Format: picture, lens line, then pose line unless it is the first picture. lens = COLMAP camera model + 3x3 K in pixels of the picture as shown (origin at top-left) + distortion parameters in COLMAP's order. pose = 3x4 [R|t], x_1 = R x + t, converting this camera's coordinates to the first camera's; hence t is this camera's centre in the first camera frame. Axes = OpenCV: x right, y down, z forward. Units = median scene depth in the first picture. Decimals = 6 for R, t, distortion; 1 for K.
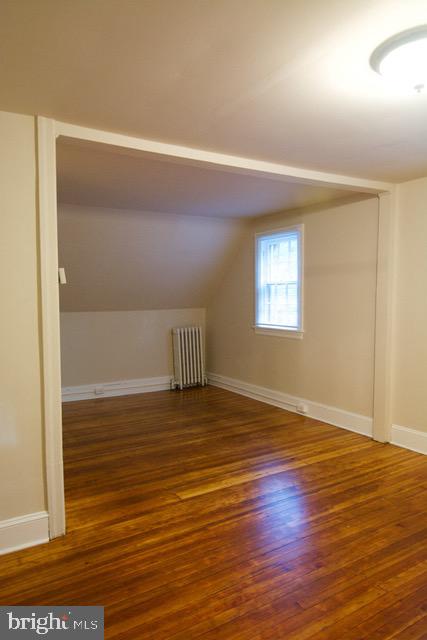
lens RADIAL K [[442.2, 0, 214.0], [0, 442.2, 318.1], [0, 0, 1]] dist [-0.000405, -0.007441]
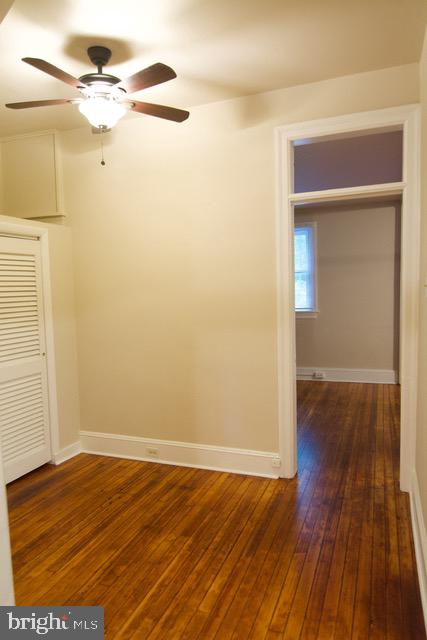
lens RADIAL K [[442.2, 0, 213.4], [0, 442.2, 318.6], [0, 0, 1]] dist [-0.000405, -0.007441]
pose [[0.793865, -0.067377, 0.604349, -0.955100], [0.061999, 0.997632, 0.029781, -0.005404], [-0.604925, 0.013827, 0.796163, 0.271721]]
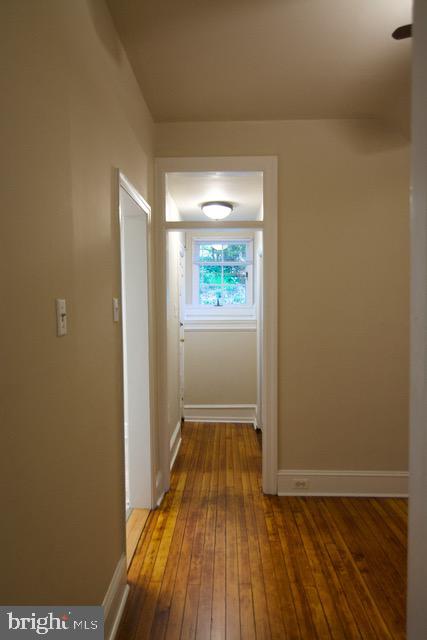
lens RADIAL K [[442.2, 0, 214.5], [0, 442.2, 319.2], [0, 0, 1]] dist [-0.000405, -0.007441]
pose [[-0.544426, 0.026980, -0.838375, 0.334325], [-0.049655, 0.996693, 0.064320, -0.056778], [0.837338, 0.076647, -0.541286, 1.210553]]
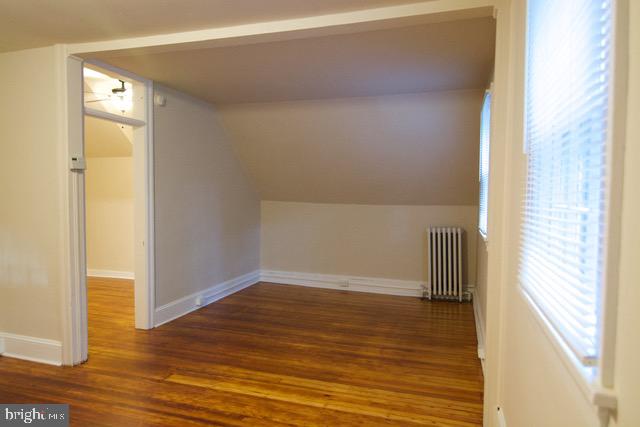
lens RADIAL K [[442.2, 0, 318.7], [0, 442.2, 215.5], [0, 0, 1]] dist [-0.000405, -0.007441]
pose [[0.646414, 0.052576, -0.761173, 0.693149], [-0.057679, 0.998136, 0.019960, -0.008172], [0.760804, 0.031001, 0.648241, 0.451879]]
